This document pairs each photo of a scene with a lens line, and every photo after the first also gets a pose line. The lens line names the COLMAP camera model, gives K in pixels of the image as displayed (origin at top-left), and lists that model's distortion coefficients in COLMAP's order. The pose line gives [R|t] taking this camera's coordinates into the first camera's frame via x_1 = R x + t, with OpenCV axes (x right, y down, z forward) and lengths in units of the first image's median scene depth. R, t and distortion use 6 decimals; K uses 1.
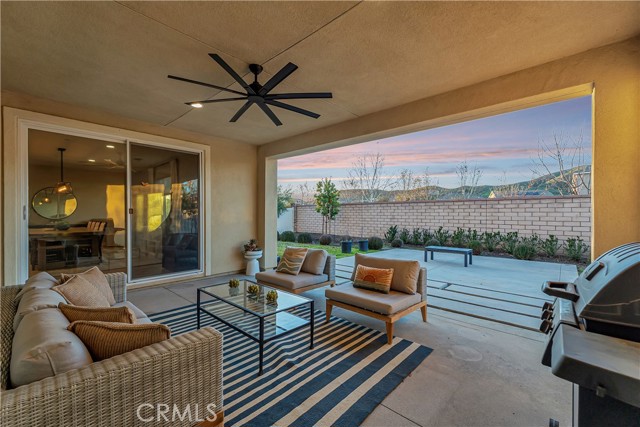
lens RADIAL K [[273.1, 0, 316.5], [0, 273.1, 216.4], [0, 0, 1]] dist [0.006580, -0.000738]
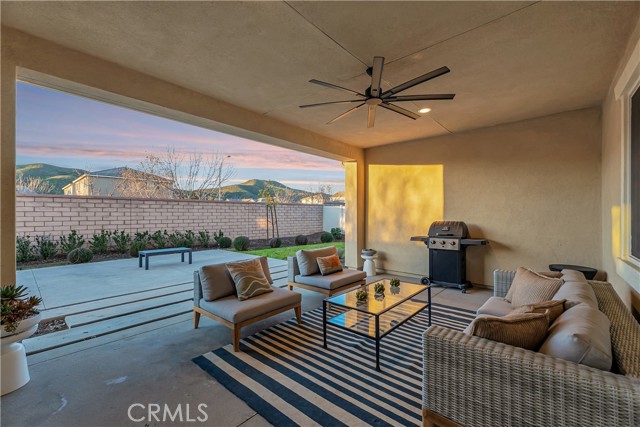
lens RADIAL K [[273.1, 0, 316.3], [0, 273.1, 211.6], [0, 0, 1]] dist [0.006580, -0.000738]
pose [[-0.022802, 0.008511, 0.999704, -0.403678], [0.007481, 0.999937, -0.008342, -0.004026], [-0.999712, 0.007288, -0.022864, 0.420394]]
